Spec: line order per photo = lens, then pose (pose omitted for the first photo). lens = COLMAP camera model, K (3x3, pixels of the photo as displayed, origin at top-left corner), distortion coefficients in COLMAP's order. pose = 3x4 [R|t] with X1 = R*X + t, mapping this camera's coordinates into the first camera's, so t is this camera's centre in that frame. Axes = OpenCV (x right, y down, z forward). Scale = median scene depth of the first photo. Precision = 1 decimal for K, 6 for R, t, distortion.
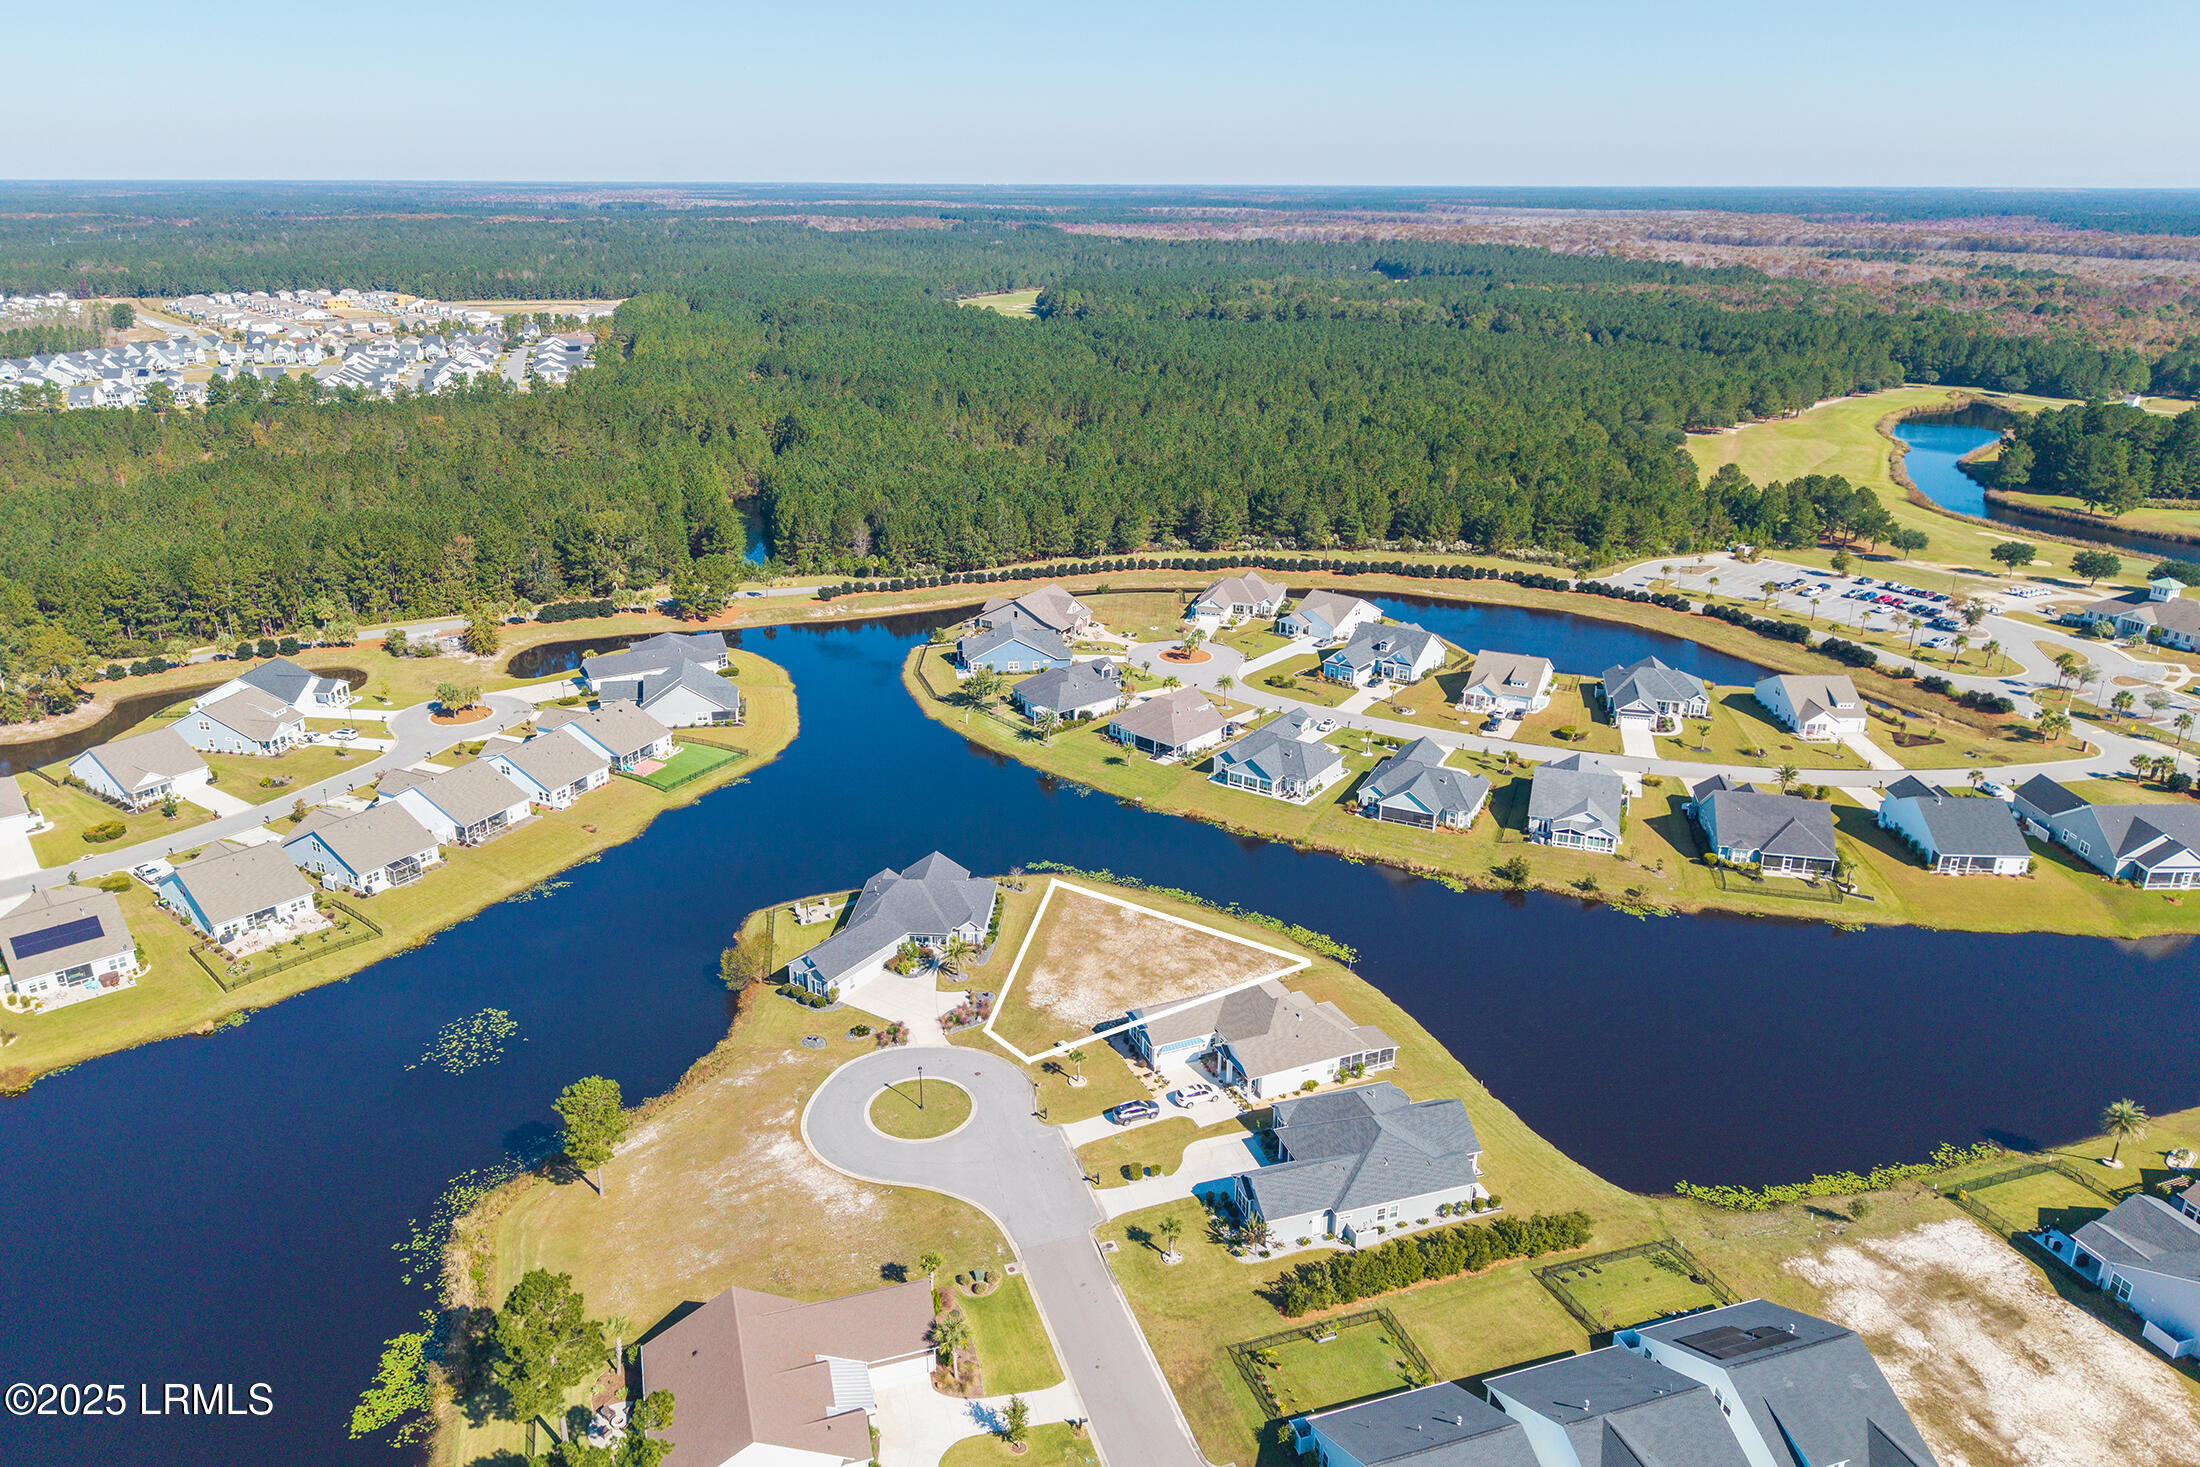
lens RADIAL K [[1473.0, 0, 1100.0], [0, 1473.0, 733.5], [0, 0, 1]] dist [0.075412, -0.107494]
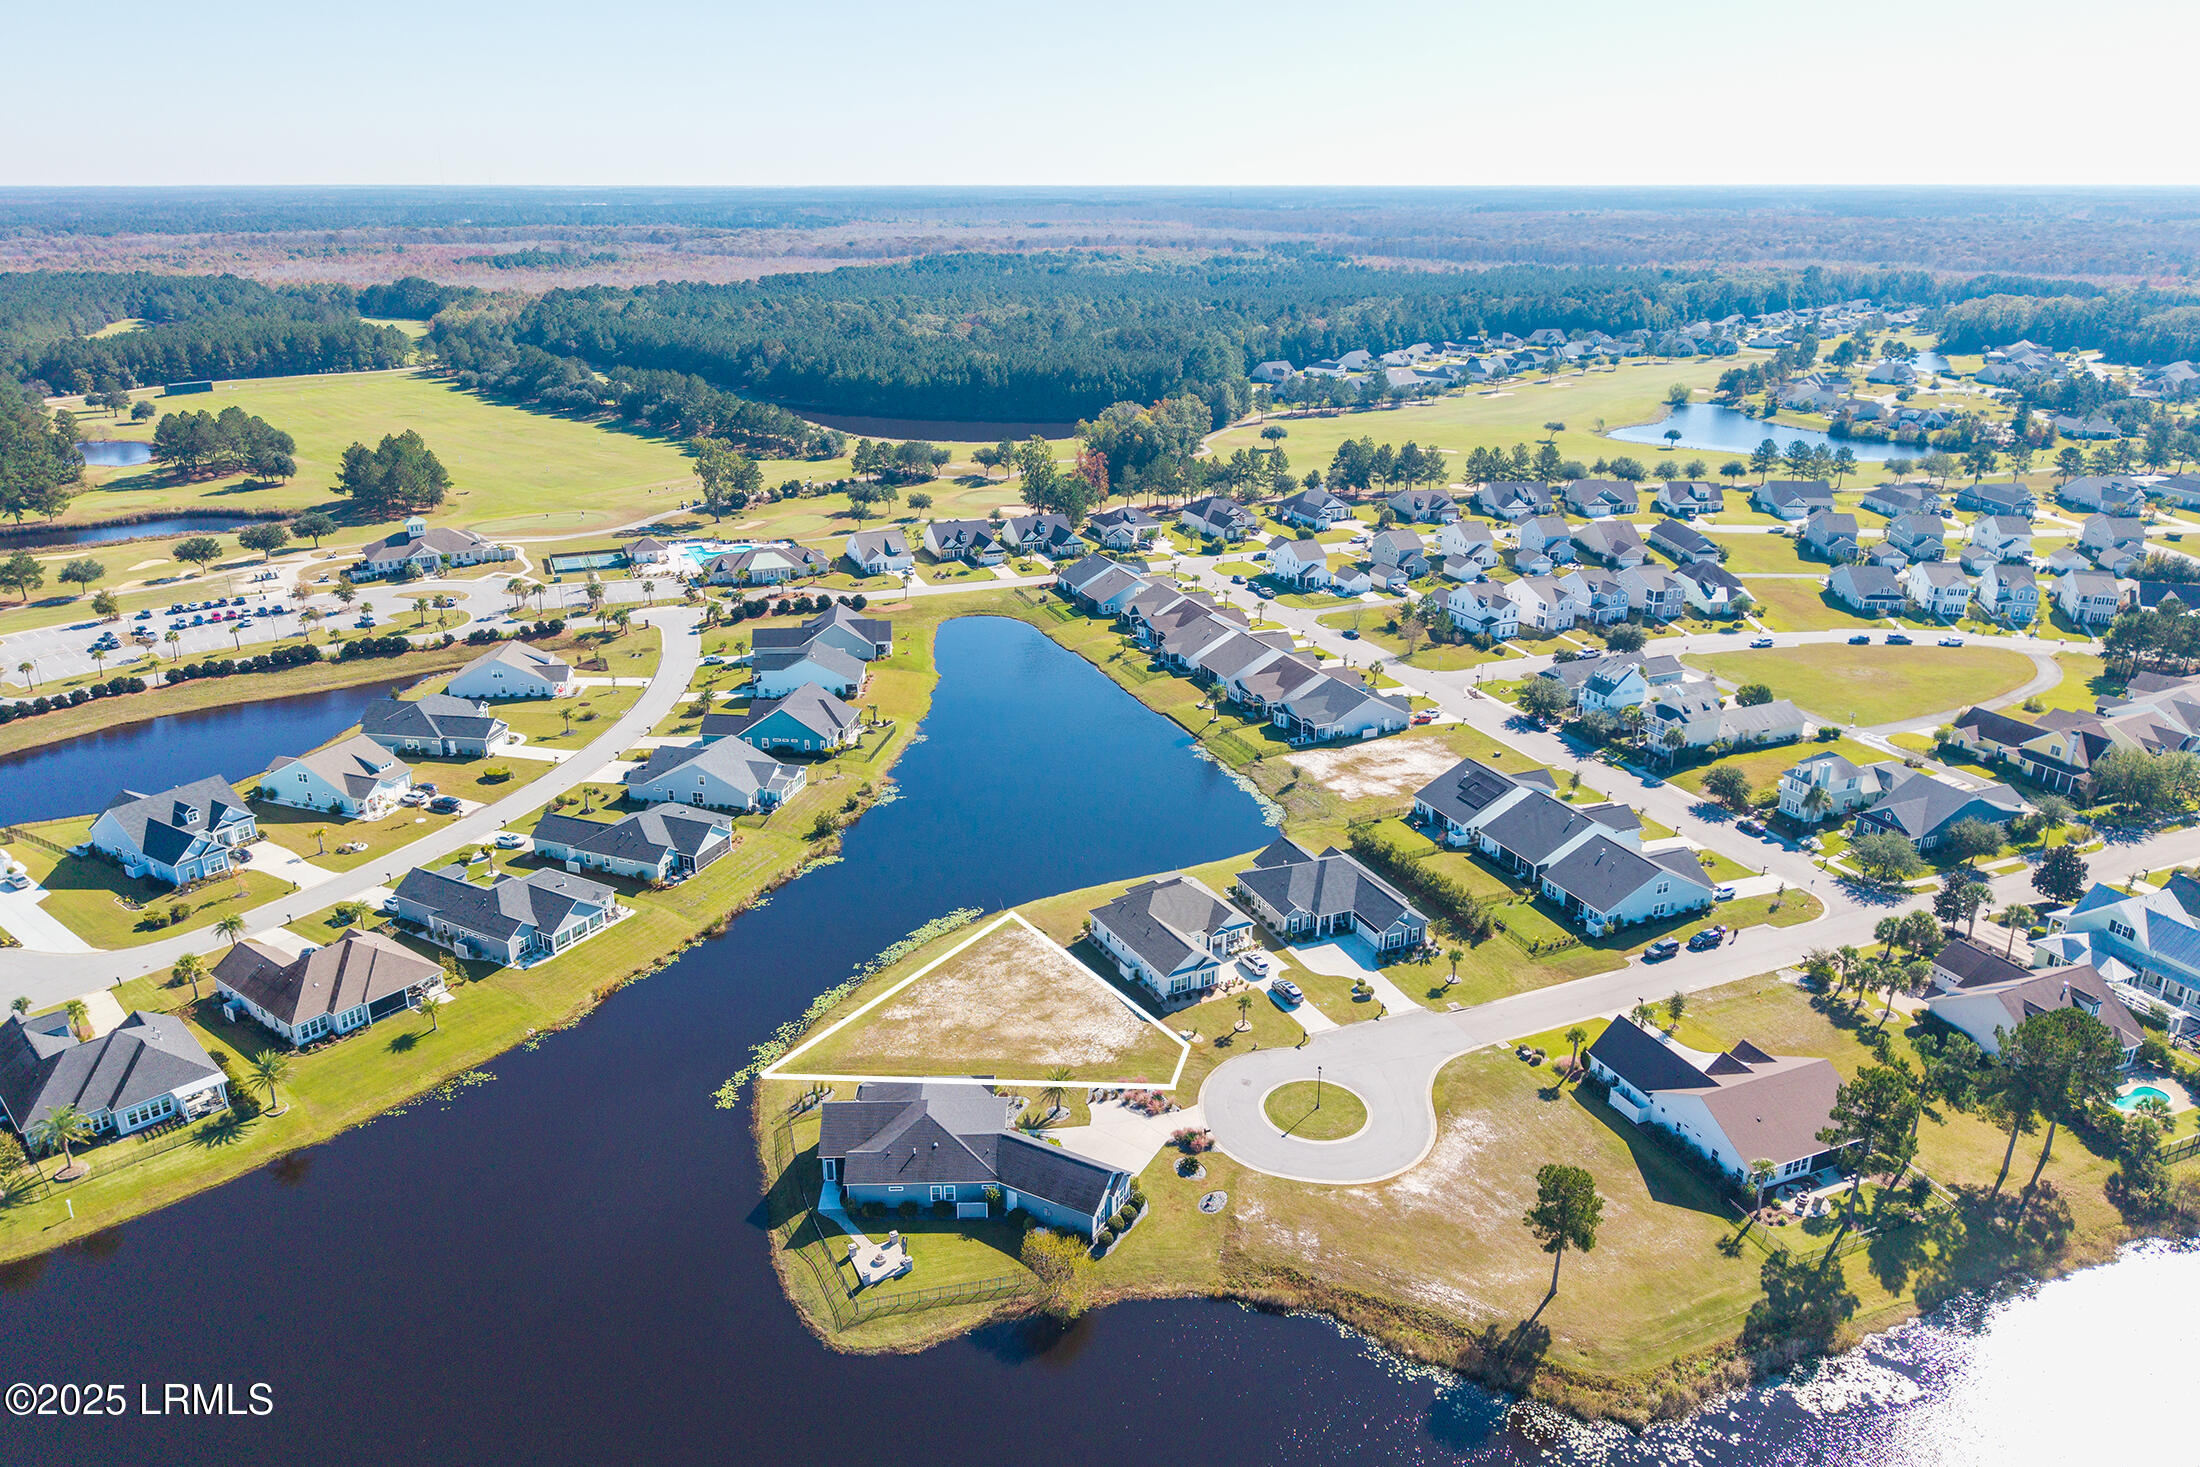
lens RADIAL K [[1473.0, 0, 1100.0], [0, 1473.0, 733.5], [0, 0, 1]] dist [0.075412, -0.107494]
pose [[-0.083090, -0.352204, 0.932228, -0.617146], [0.349441, 0.865768, 0.358241, -0.242388], [-0.933267, 0.355525, 0.051138, 0.648477]]
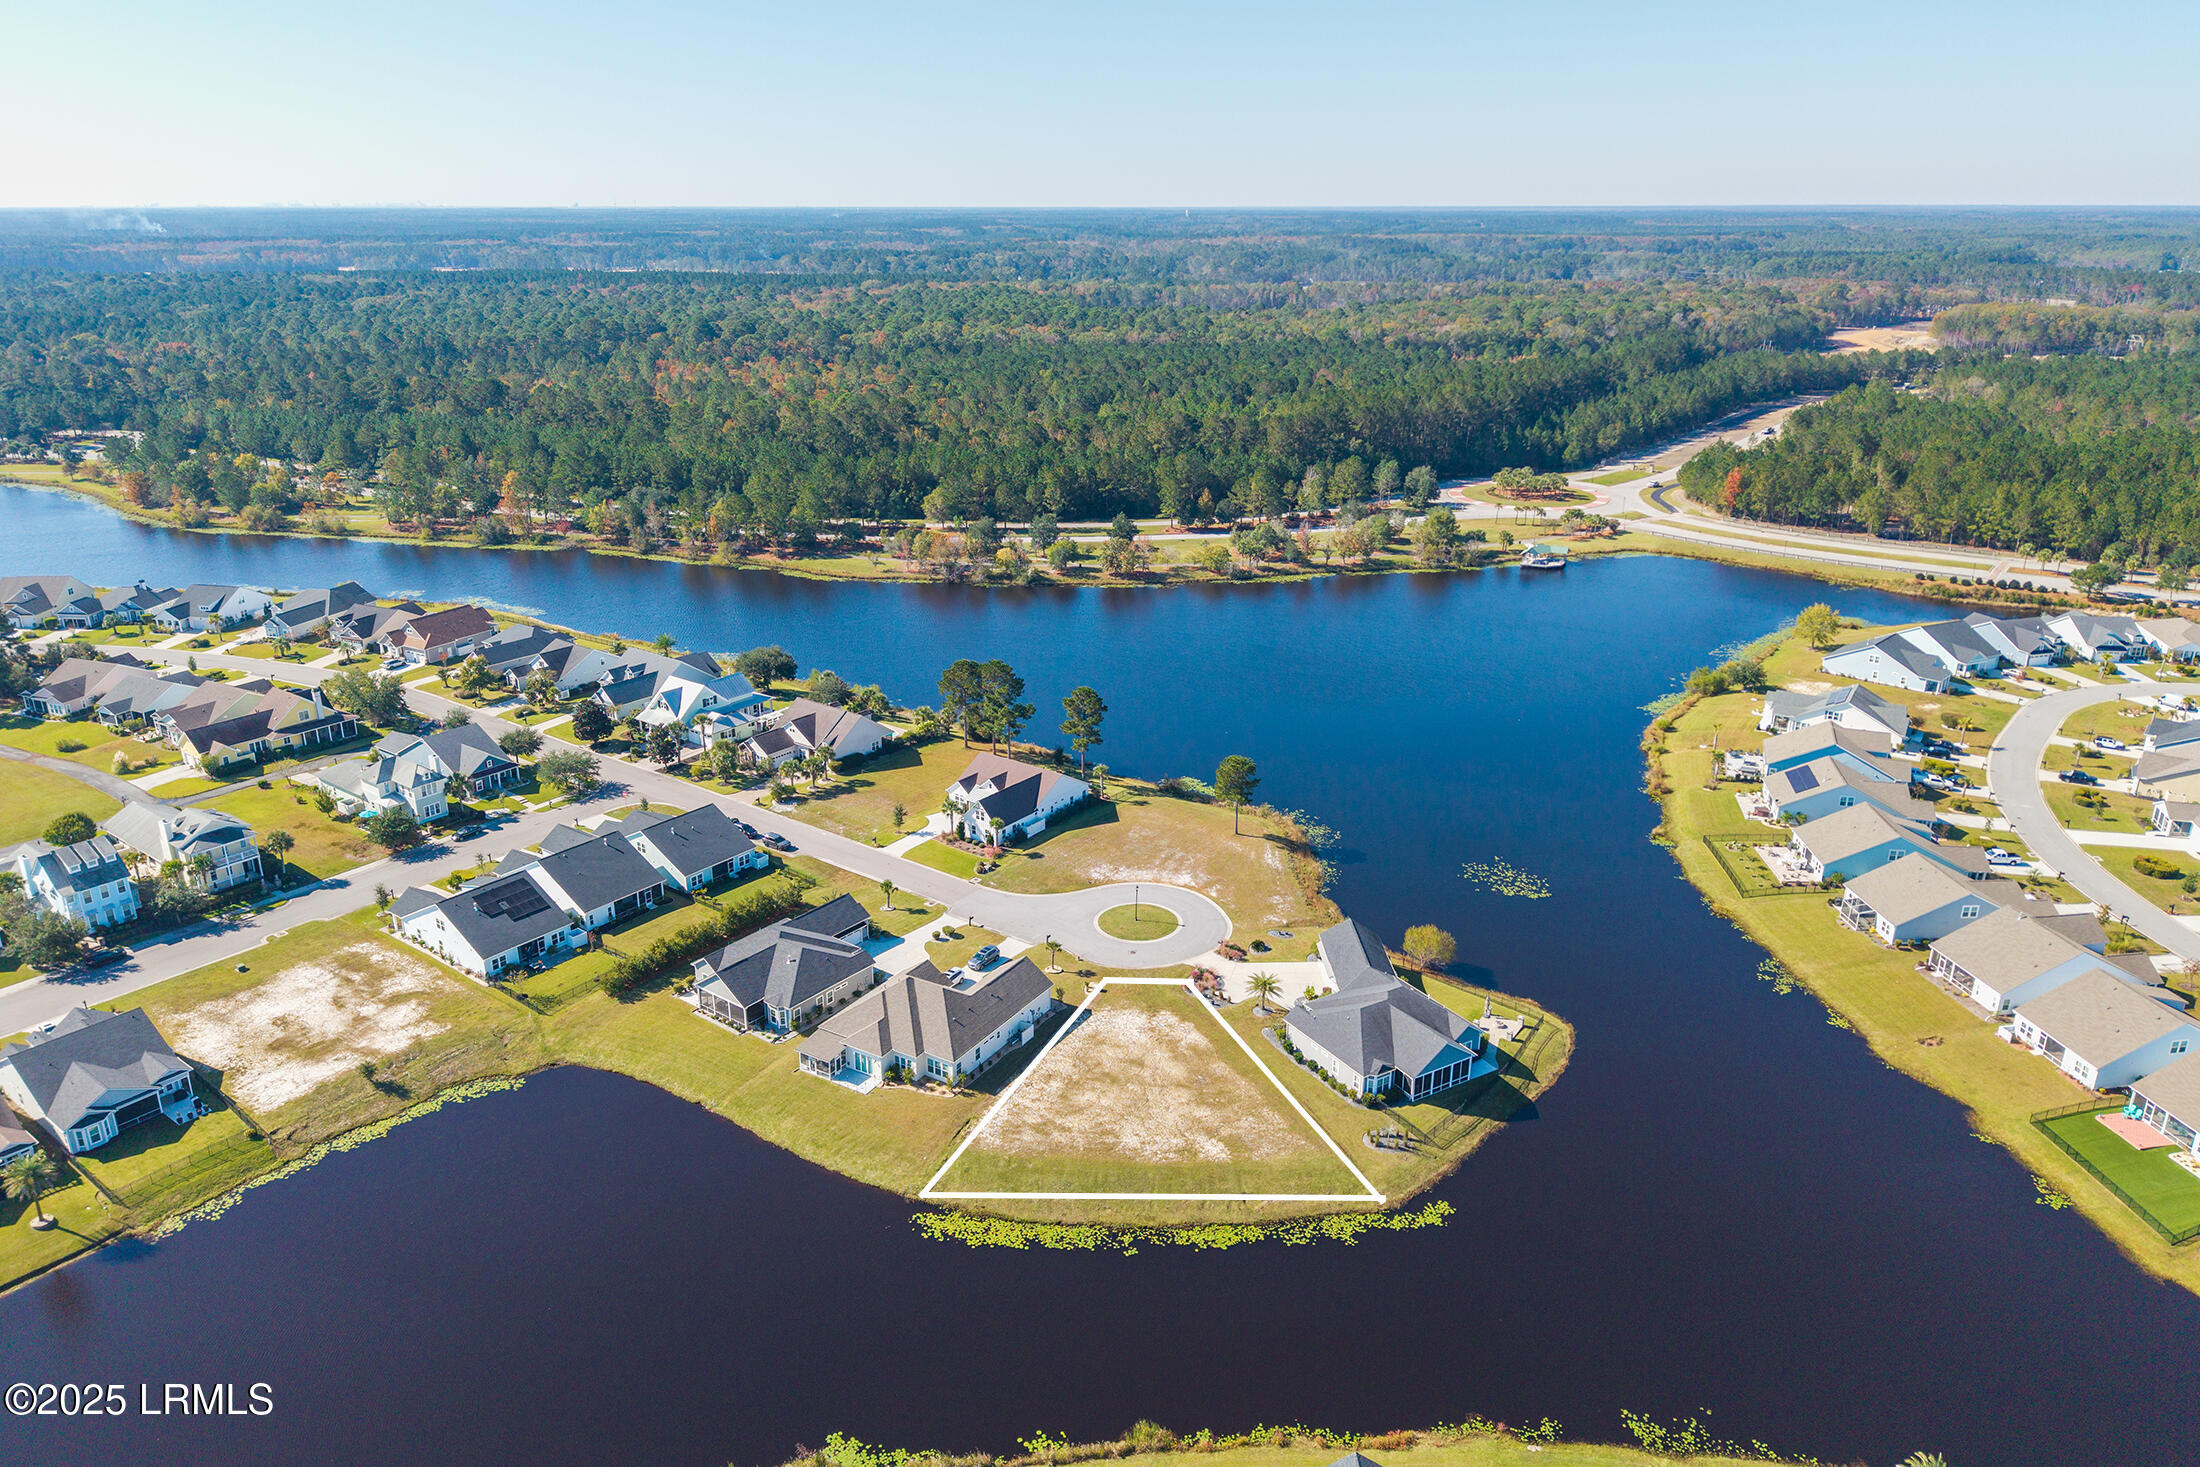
lens RADIAL K [[1473.0, 0, 1100.0], [0, 1473.0, 733.5], [0, 0, 1]] dist [0.075412, -0.107494]
pose [[-0.825070, 0.187023, -0.533181, 0.354247], [-0.201840, 0.783817, 0.587275, -0.391278], [0.527749, 0.592161, -0.608955, 1.075576]]
